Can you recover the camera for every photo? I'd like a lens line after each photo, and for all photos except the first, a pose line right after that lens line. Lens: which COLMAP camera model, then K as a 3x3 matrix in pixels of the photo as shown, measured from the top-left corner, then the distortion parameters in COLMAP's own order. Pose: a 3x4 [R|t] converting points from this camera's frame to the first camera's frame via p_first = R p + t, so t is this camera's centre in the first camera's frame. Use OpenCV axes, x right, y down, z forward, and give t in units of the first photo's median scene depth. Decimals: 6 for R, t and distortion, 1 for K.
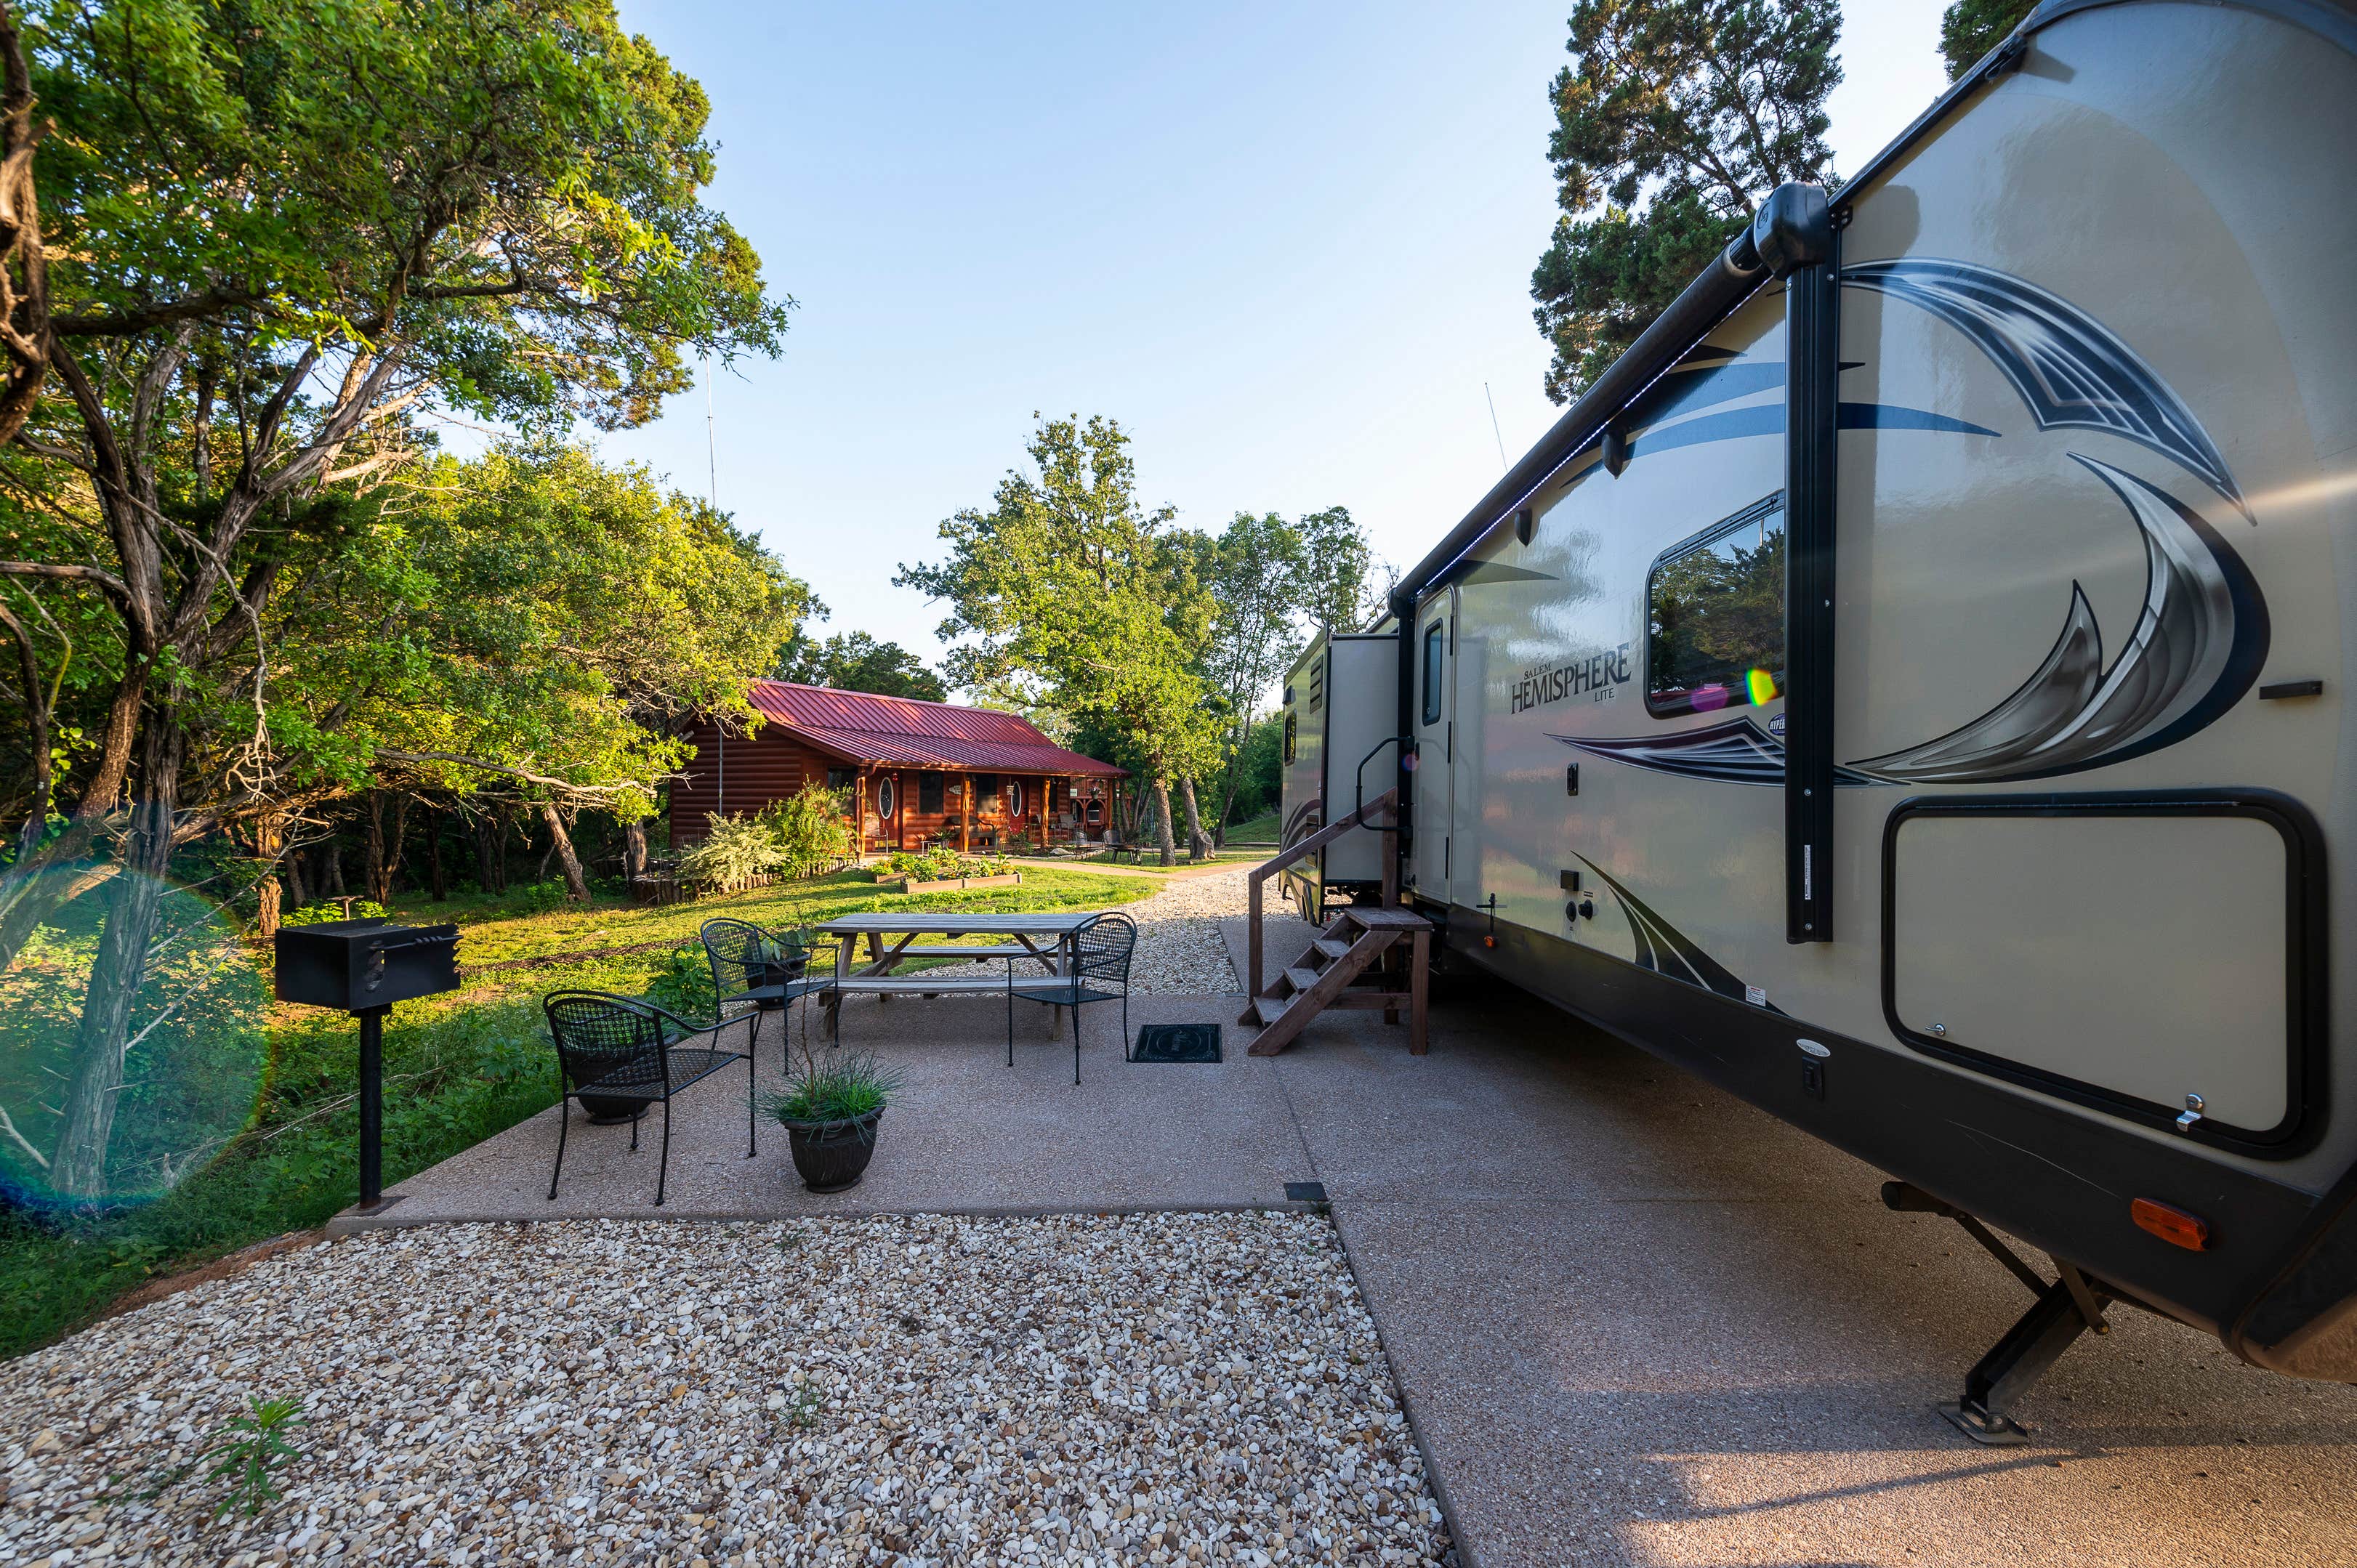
lens RADIAL K [[939.7, 0, 1184.6], [0, 939.7, 812.7], [0, 0, 1]] dist [0.016459, 0.000005]
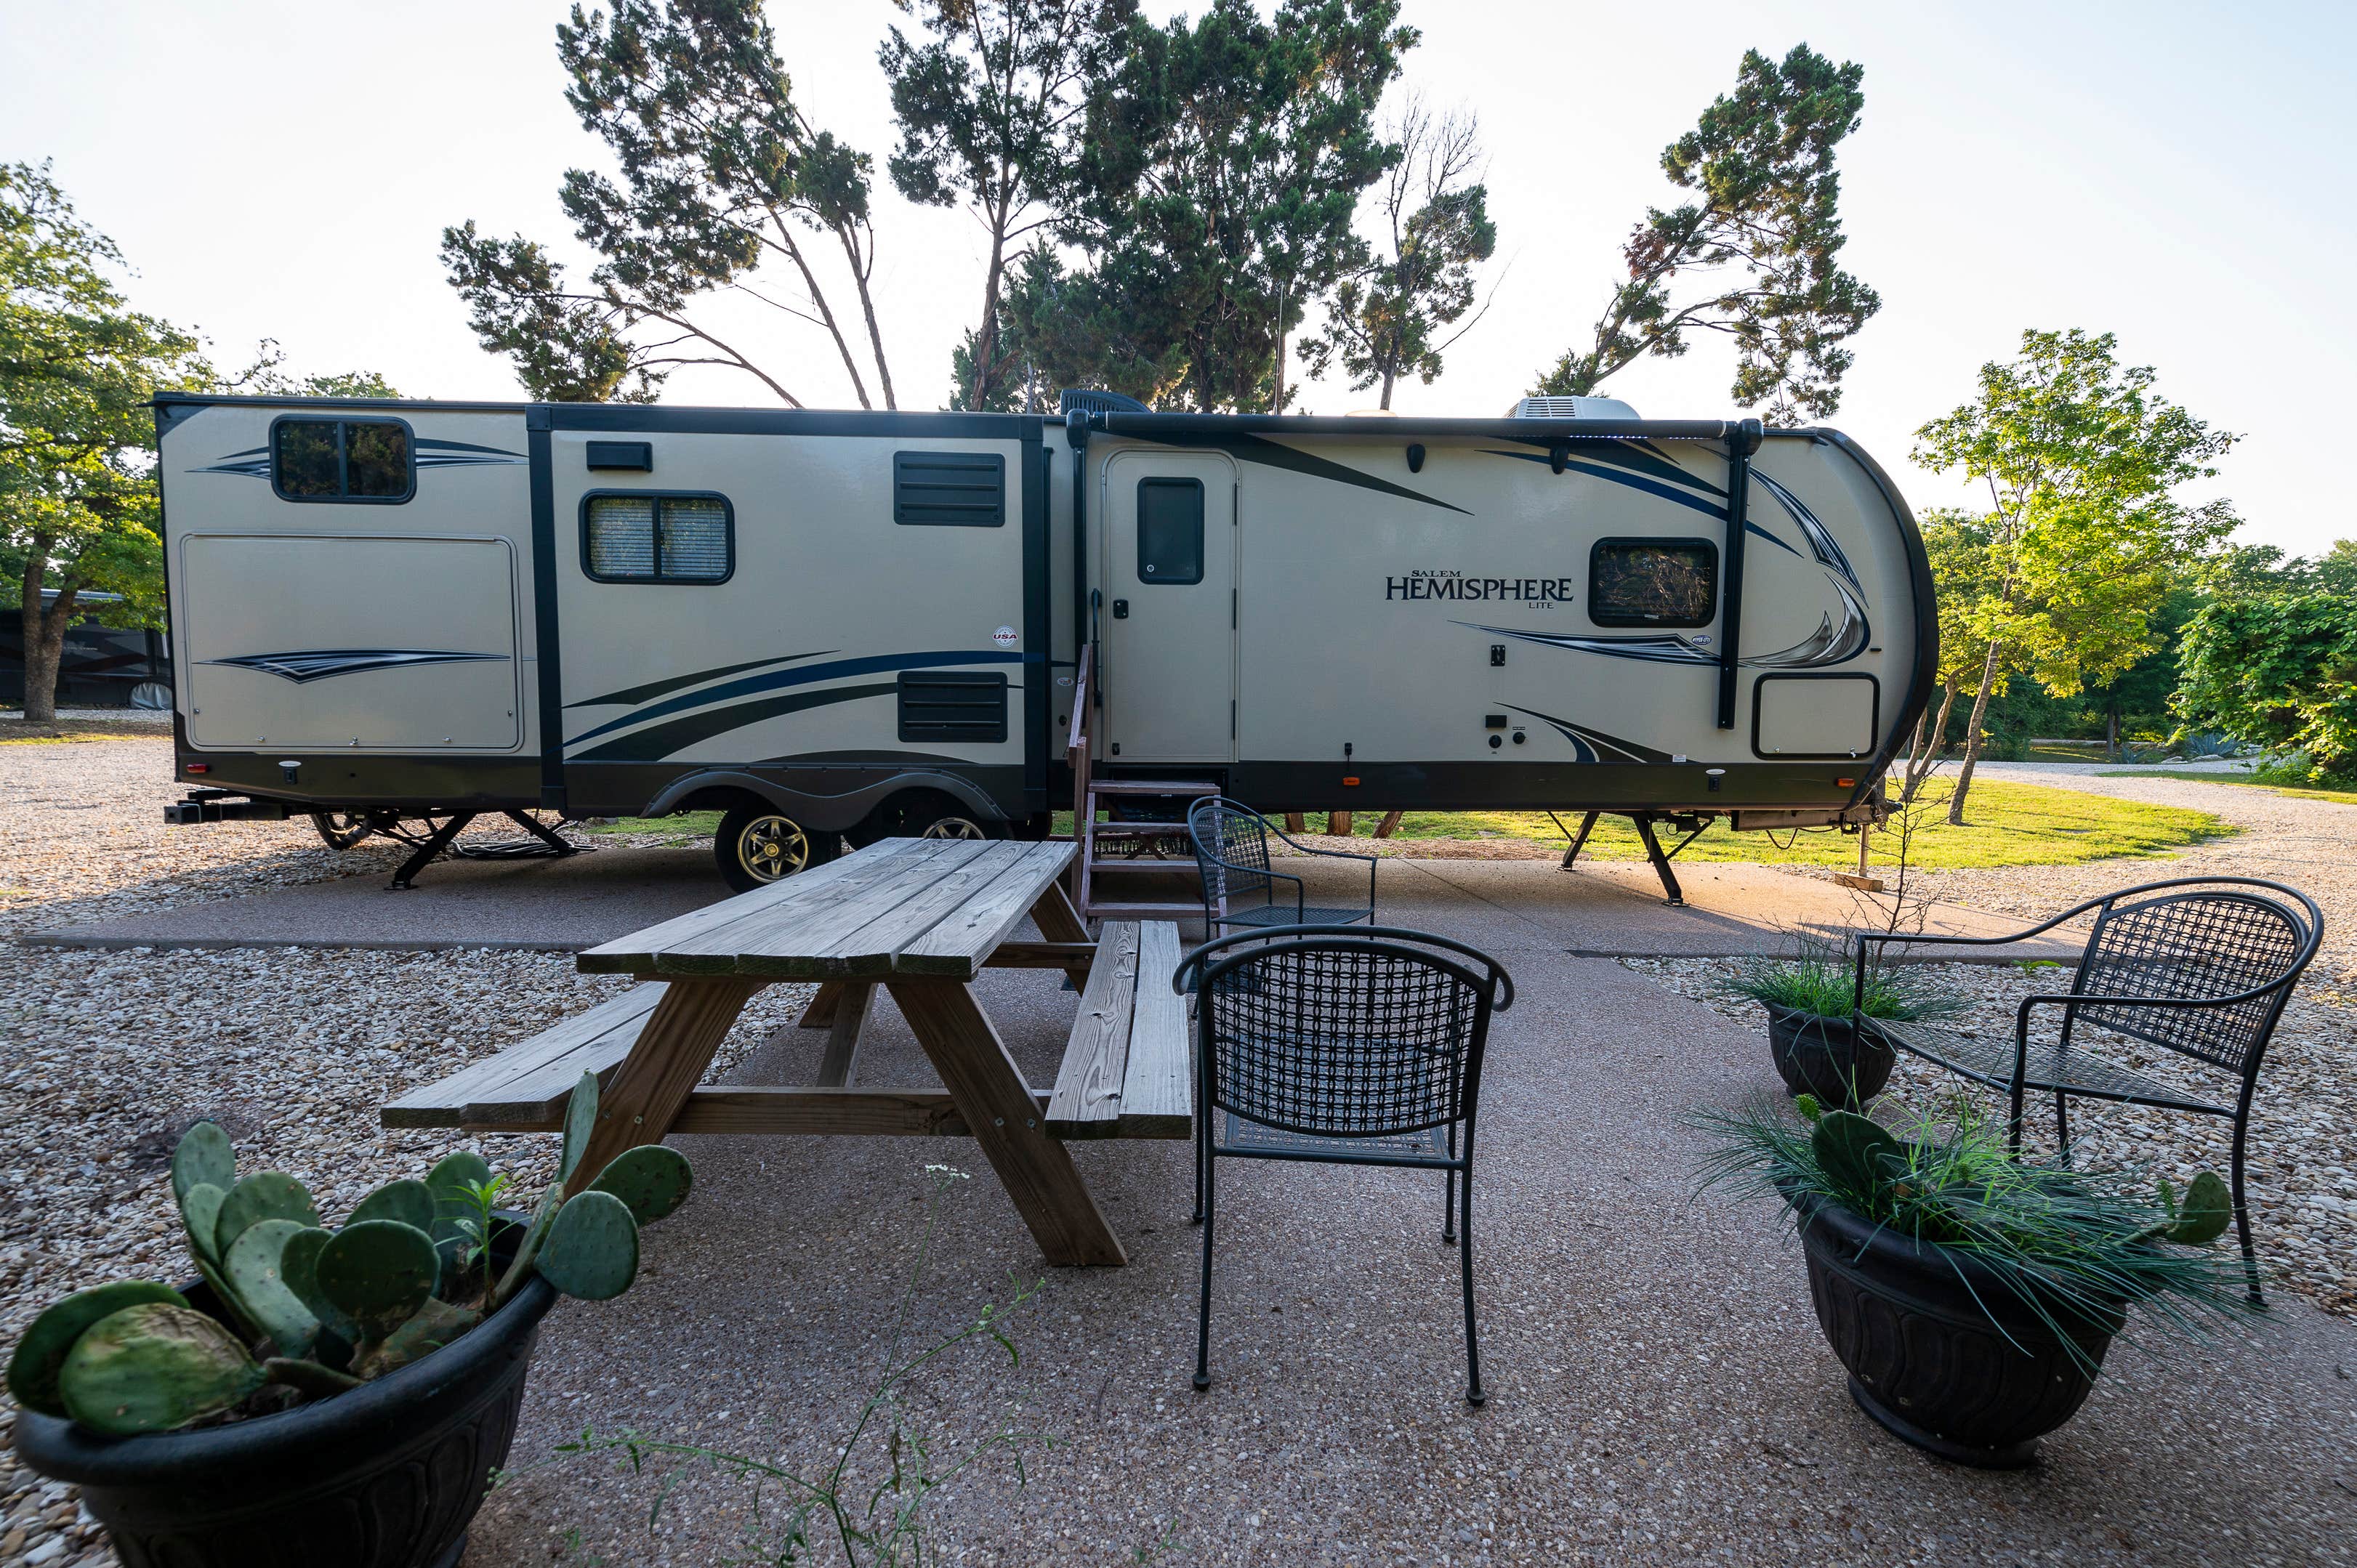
lens RADIAL K [[939.7, 0, 1184.6], [0, 939.7, 812.7], [0, 0, 1]] dist [0.016459, 0.000005]
pose [[-0.018749, -0.061047, 0.997959, -1.992311], [-0.002619, 0.998134, 0.061009, 0.227057], [-0.999821, -0.001470, -0.018874, 2.689419]]
